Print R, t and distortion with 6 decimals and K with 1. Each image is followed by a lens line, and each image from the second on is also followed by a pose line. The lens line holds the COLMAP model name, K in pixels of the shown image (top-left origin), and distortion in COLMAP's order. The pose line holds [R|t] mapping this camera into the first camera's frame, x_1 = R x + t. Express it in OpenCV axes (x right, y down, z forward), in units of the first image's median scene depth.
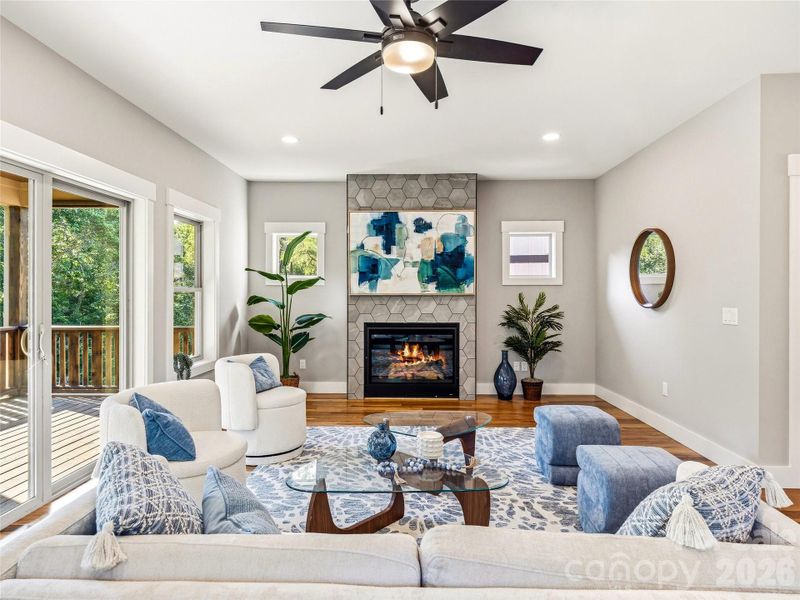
lens RADIAL K [[473.7, 0, 400.0], [0, 473.7, 300.0], [0, 0, 1]] dist [-0.000085, -0.000442]
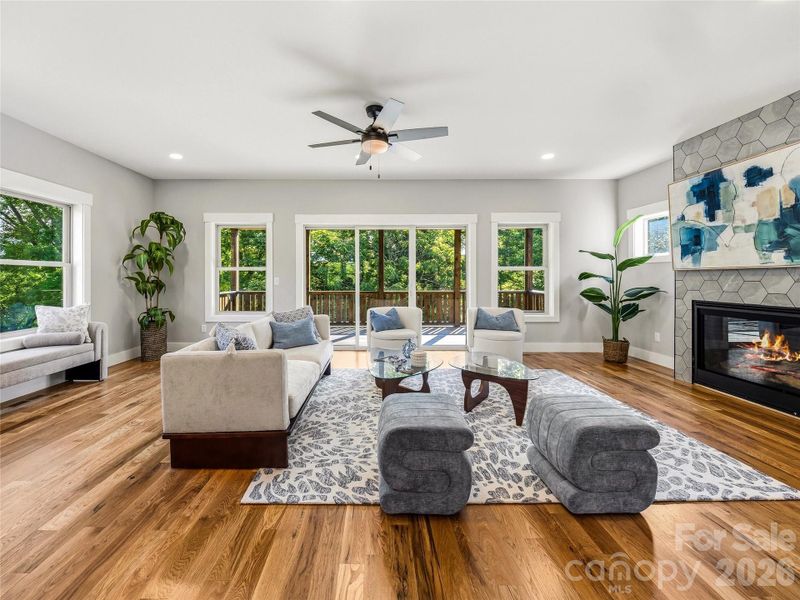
lens RADIAL K [[326.2, 0, 380.3], [0, 326.2, 278.8], [0, 0, 1]] dist [-0.001908, -0.000277]
pose [[0.038729, 0.001947, -0.999248, 0.537169], [-0.010248, 0.999946, 0.001551, 0.012102], [0.999197, 0.010181, 0.038747, 0.381726]]
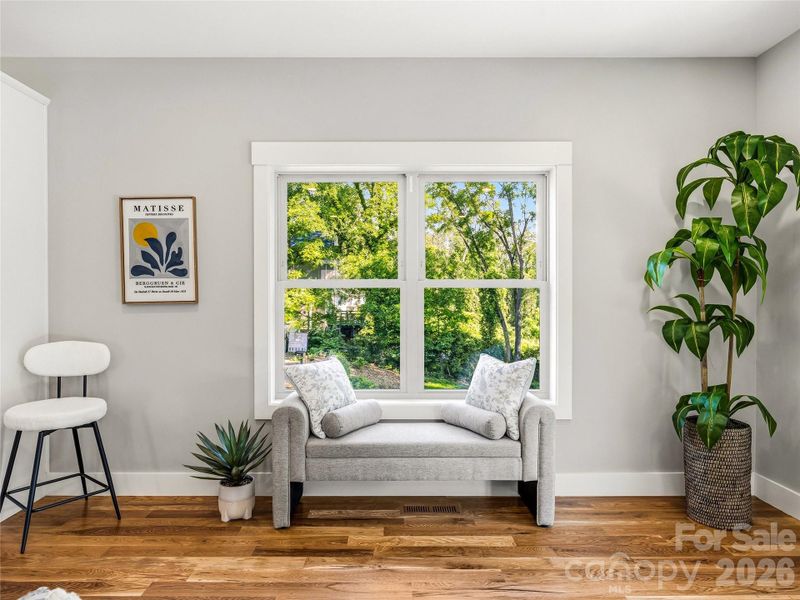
lens RADIAL K [[507.8, 0, 377.7], [0, 507.8, 298.3], [0, 0, 1]] dist [-0.001170, -0.000083]
pose [[-0.999844, -0.001152, -0.017633, 0.046921], [-0.001452, 0.999854, 0.017012, -0.001683], [0.017610, 0.017034, -0.999700, 0.331216]]
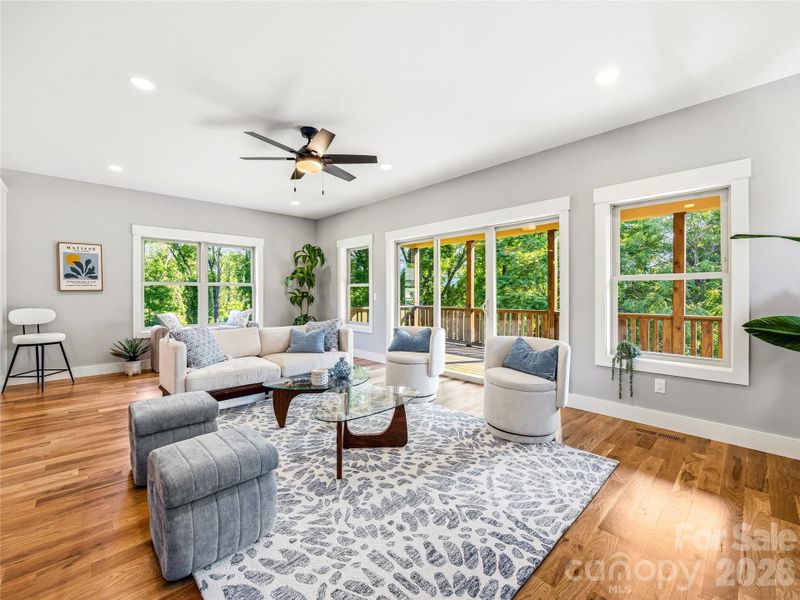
lens RADIAL K [[350.7, 0, 395.8], [0, 350.7, 293.7], [0, 0, 1]] dist [-0.000982, -0.000135]
pose [[-0.718127, -0.000575, -0.695912, 0.315932], [-0.009325, 0.999918, 0.008796, 0.005736], [0.695849, 0.012806, -0.718074, 0.915395]]
